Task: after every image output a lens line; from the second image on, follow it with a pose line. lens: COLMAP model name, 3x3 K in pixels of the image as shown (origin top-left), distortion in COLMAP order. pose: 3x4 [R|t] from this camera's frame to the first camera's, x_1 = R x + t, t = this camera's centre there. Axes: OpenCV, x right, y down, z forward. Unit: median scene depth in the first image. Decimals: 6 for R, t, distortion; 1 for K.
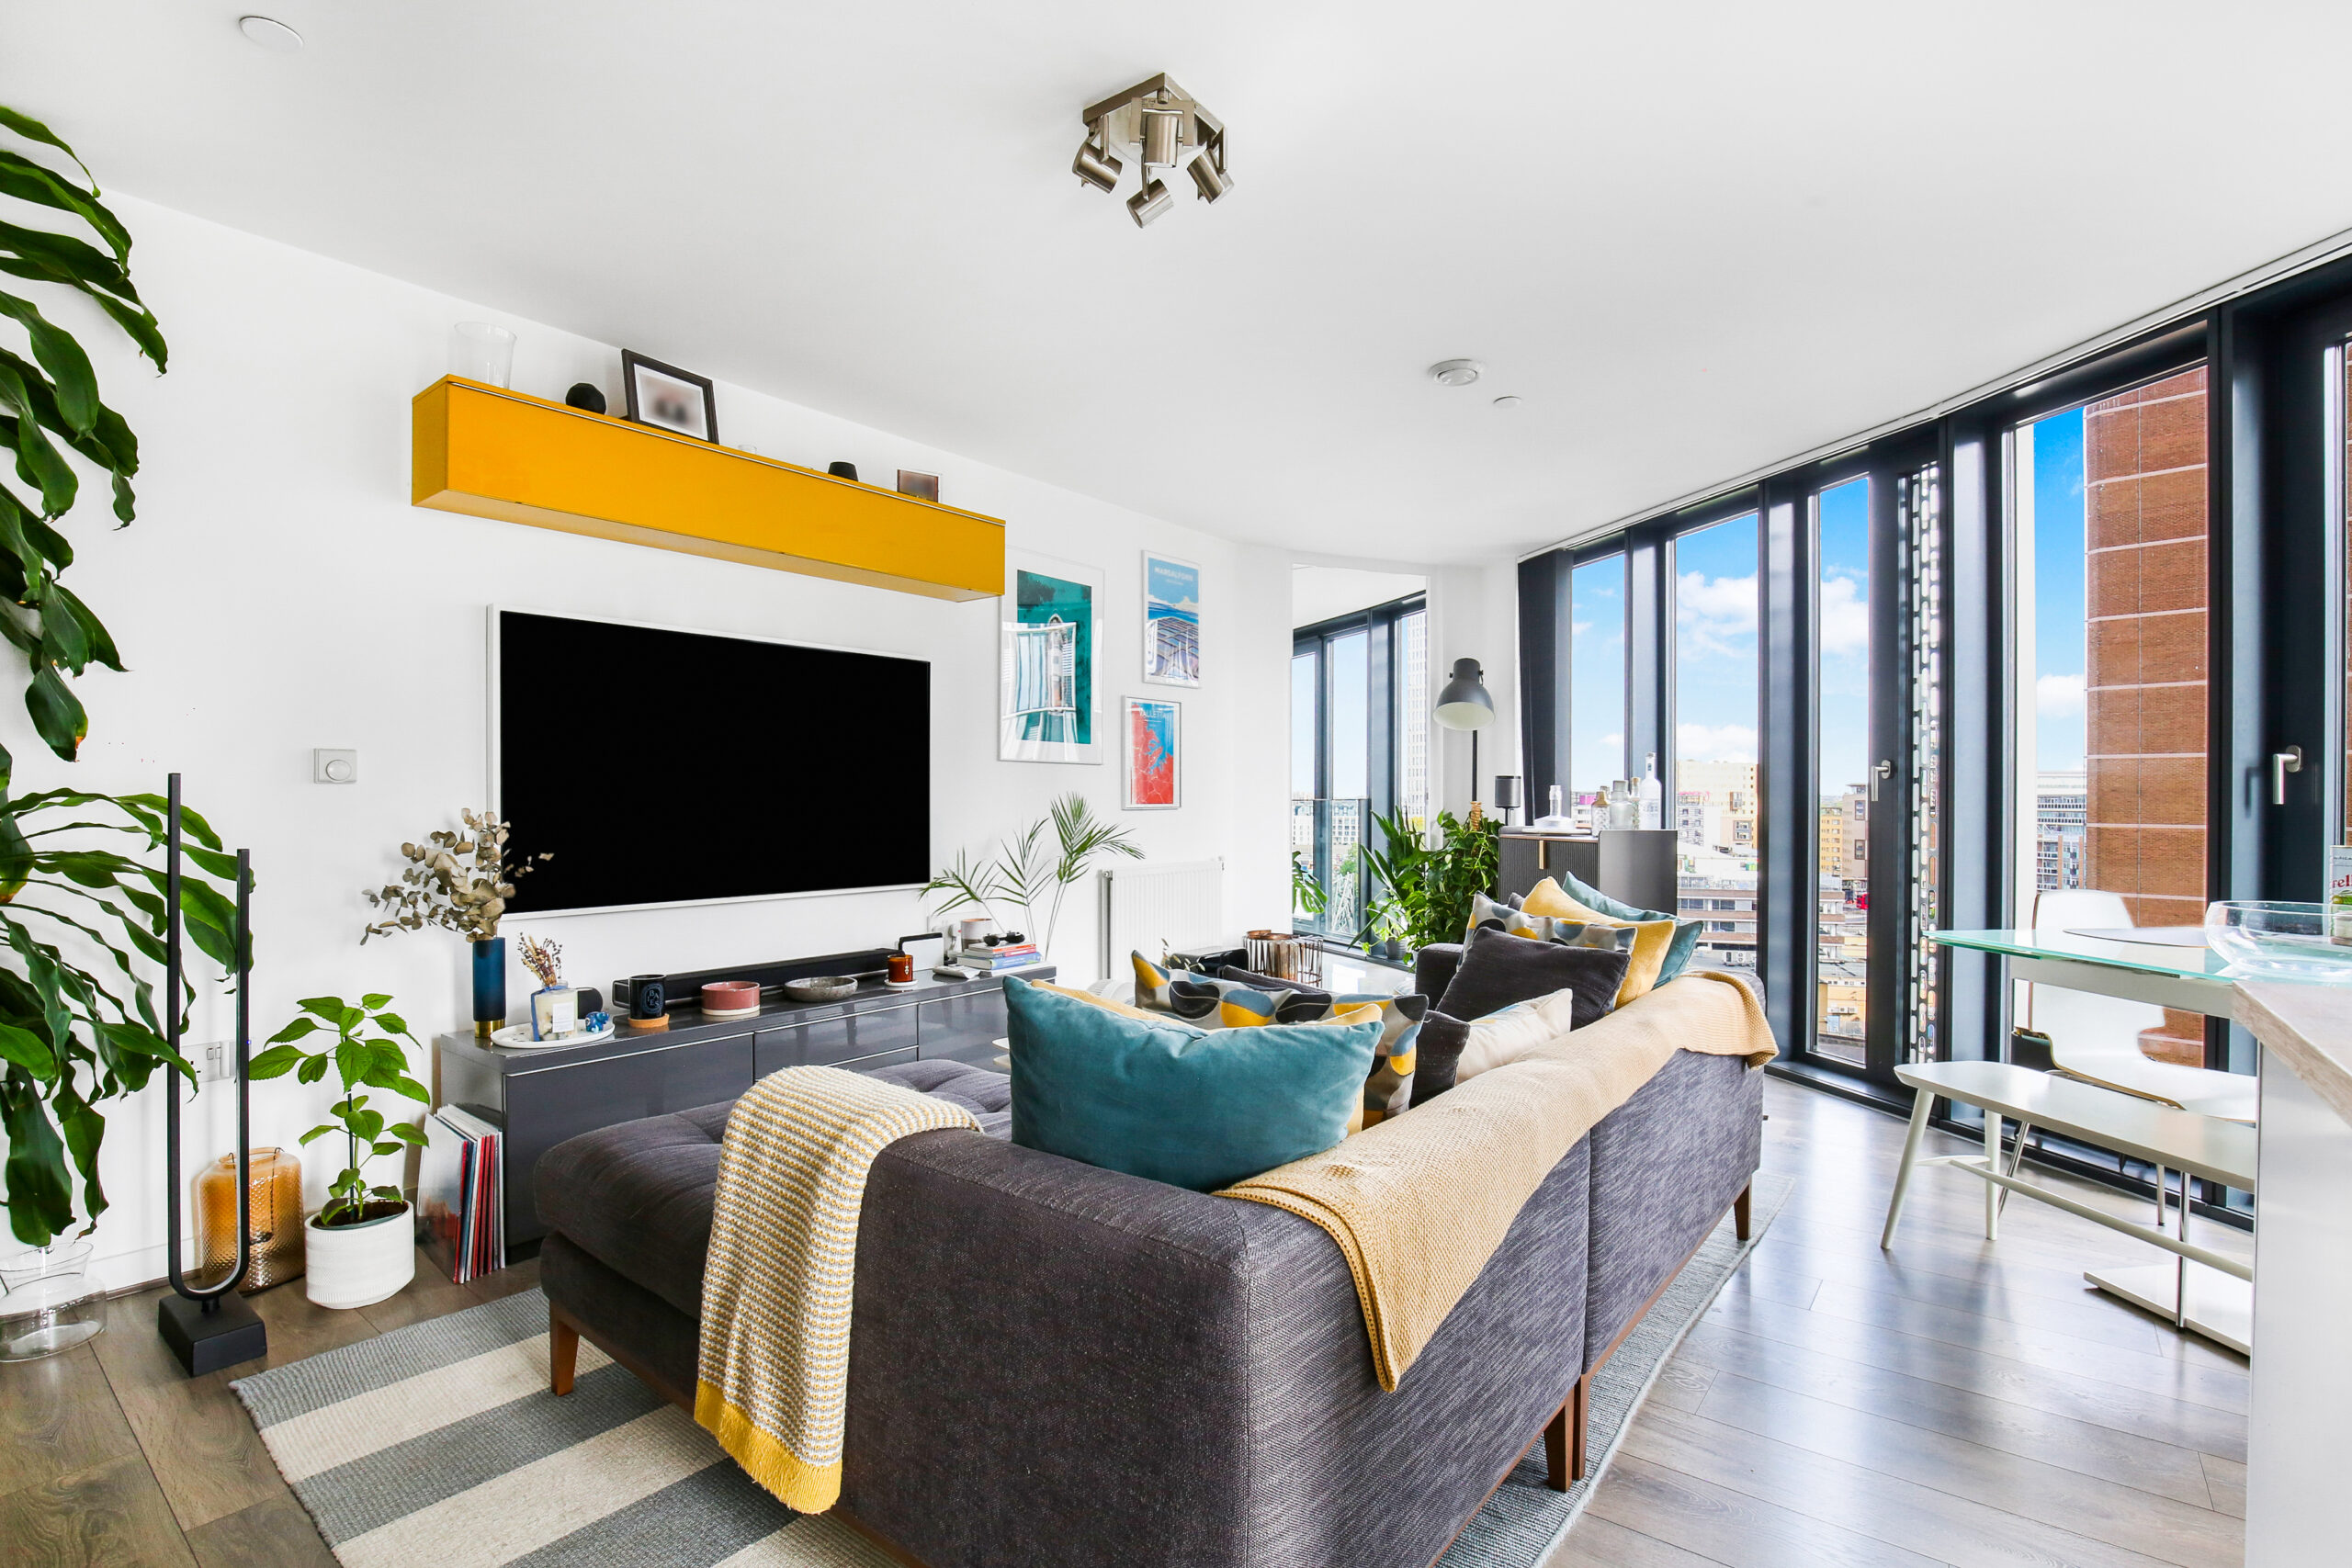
lens RADIAL K [[1102.4, 0, 1188.7], [0, 1102.4, 794.0], [0, 0, 1]] dist [-0.039314, 0.009556]
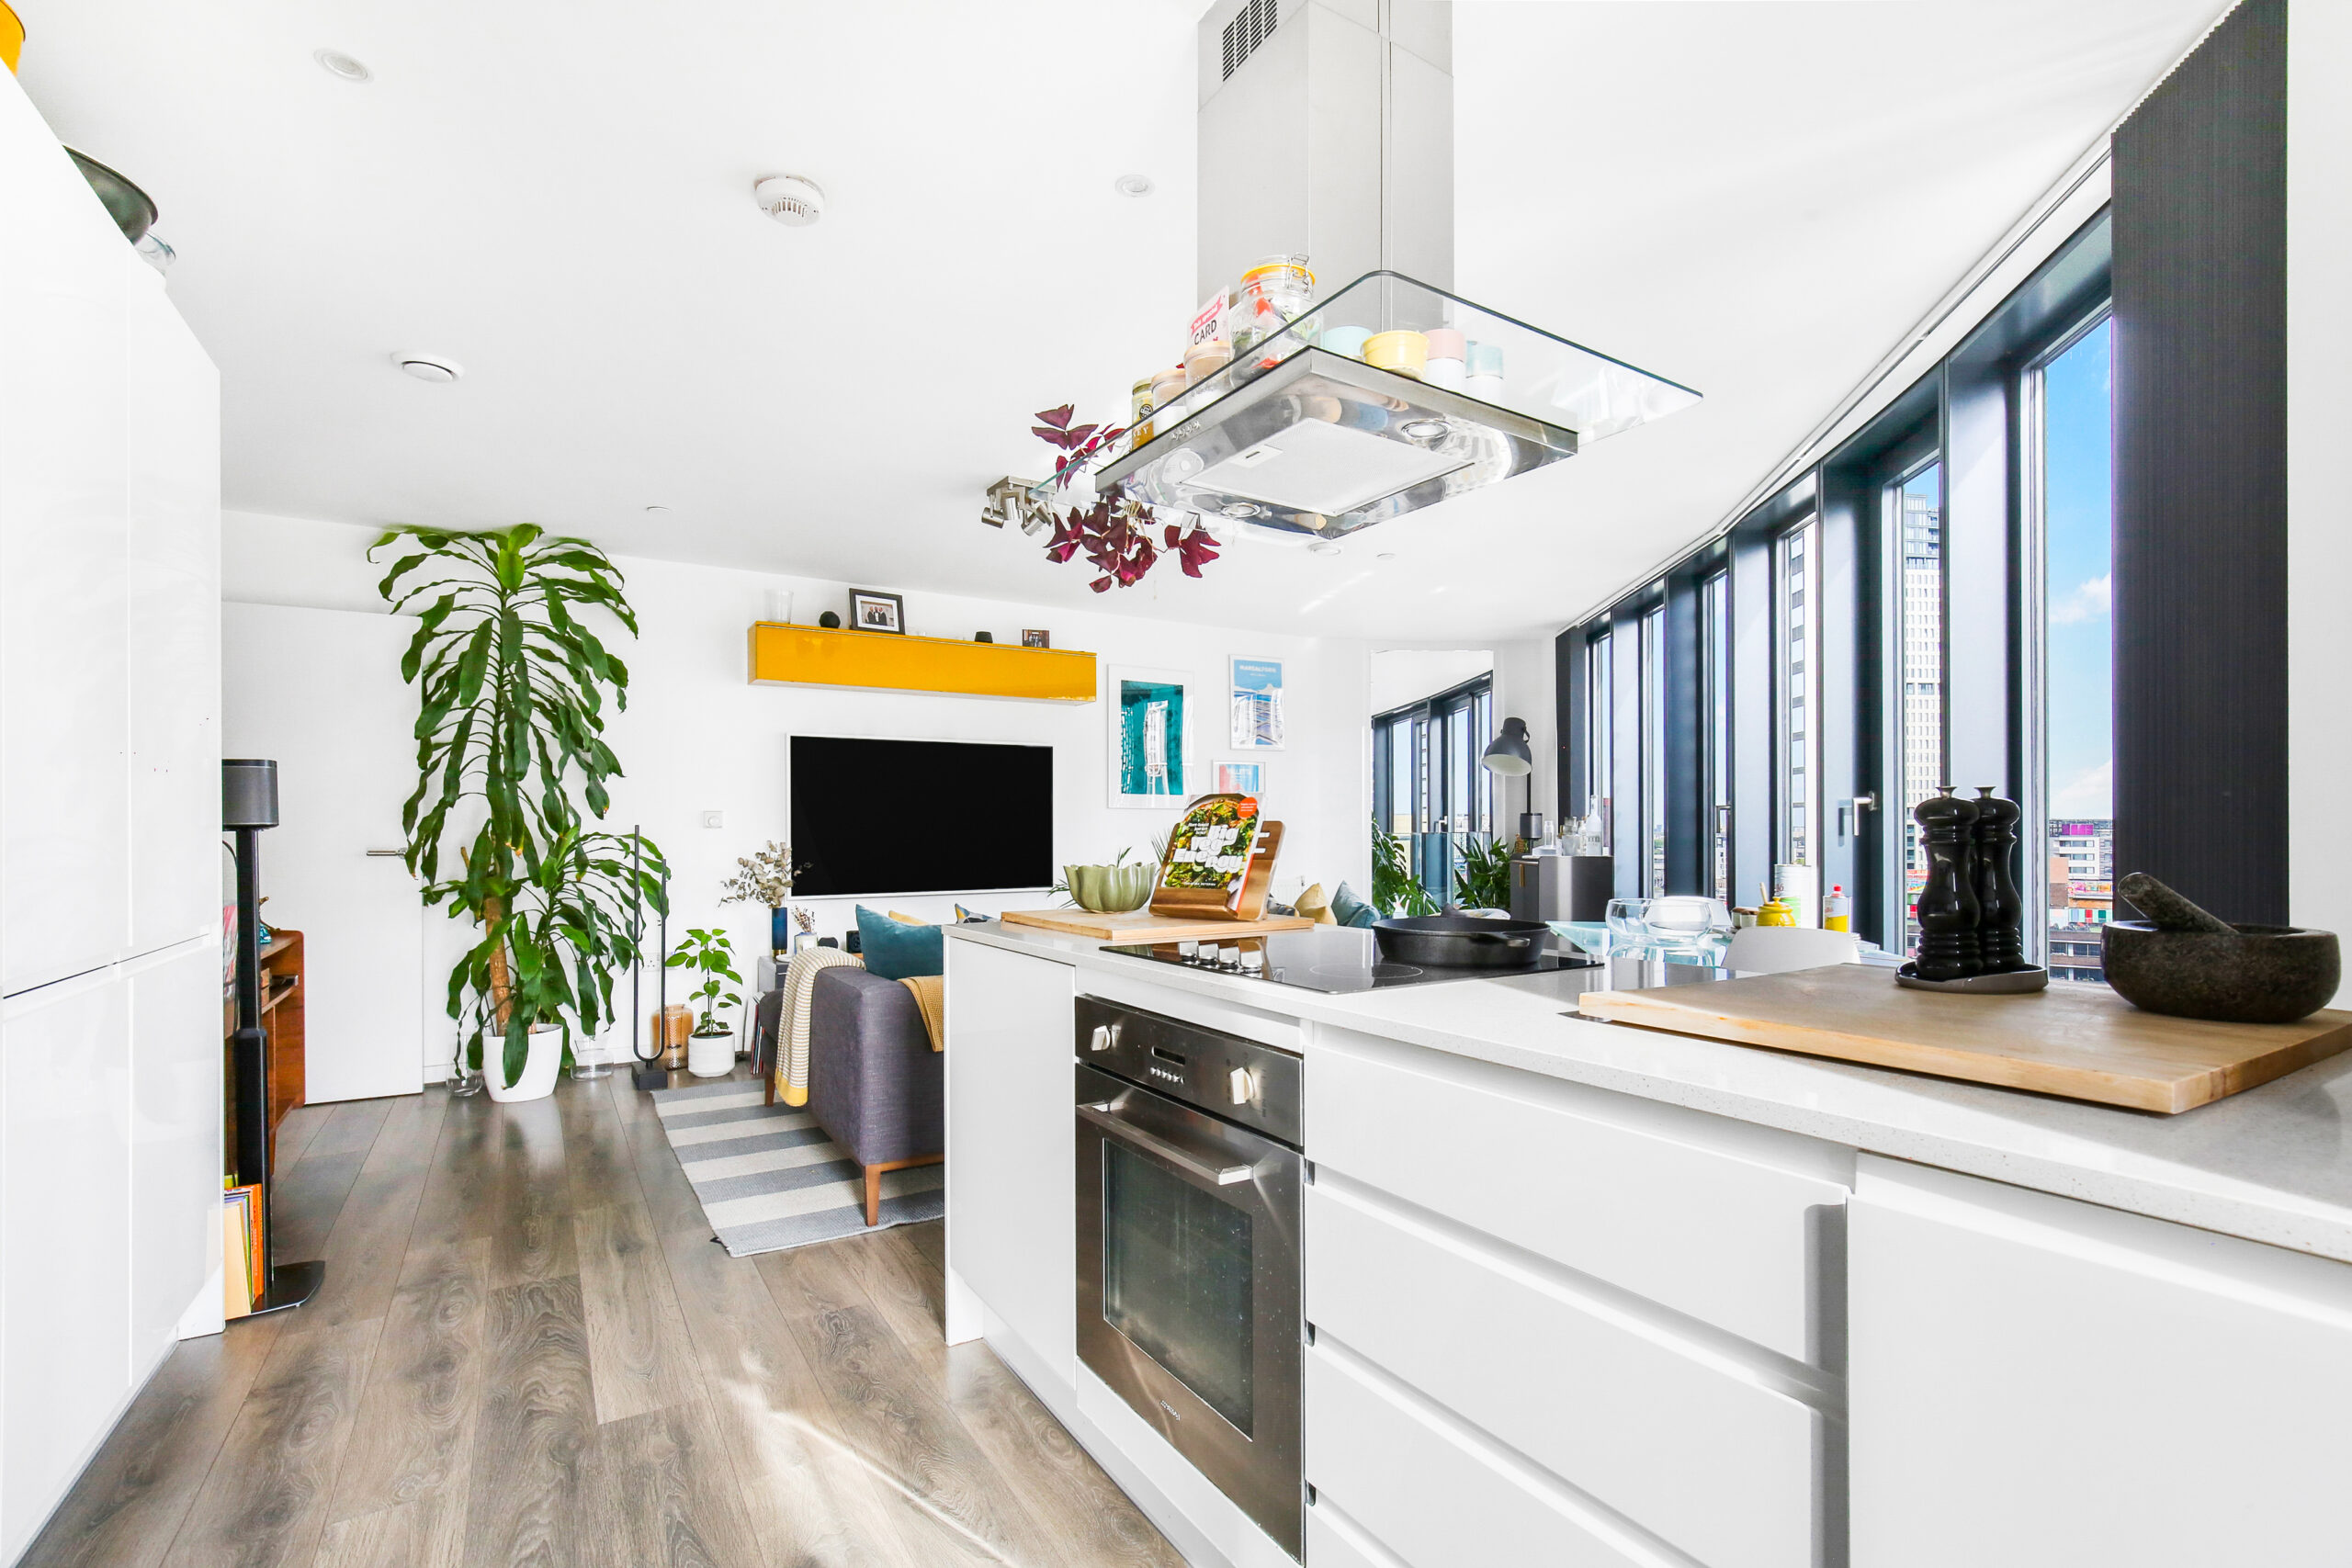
lens RADIAL K [[1077.2, 0, 1184.0], [0, 1077.2, 818.5], [0, 0, 1]] dist [-0.001383, 0.000357]
pose [[0.936127, -0.008452, -0.351559, 0.842450], [0.005289, 0.999936, -0.009956, -0.003451], [0.351621, 0.007461, 0.936113, -0.649942]]
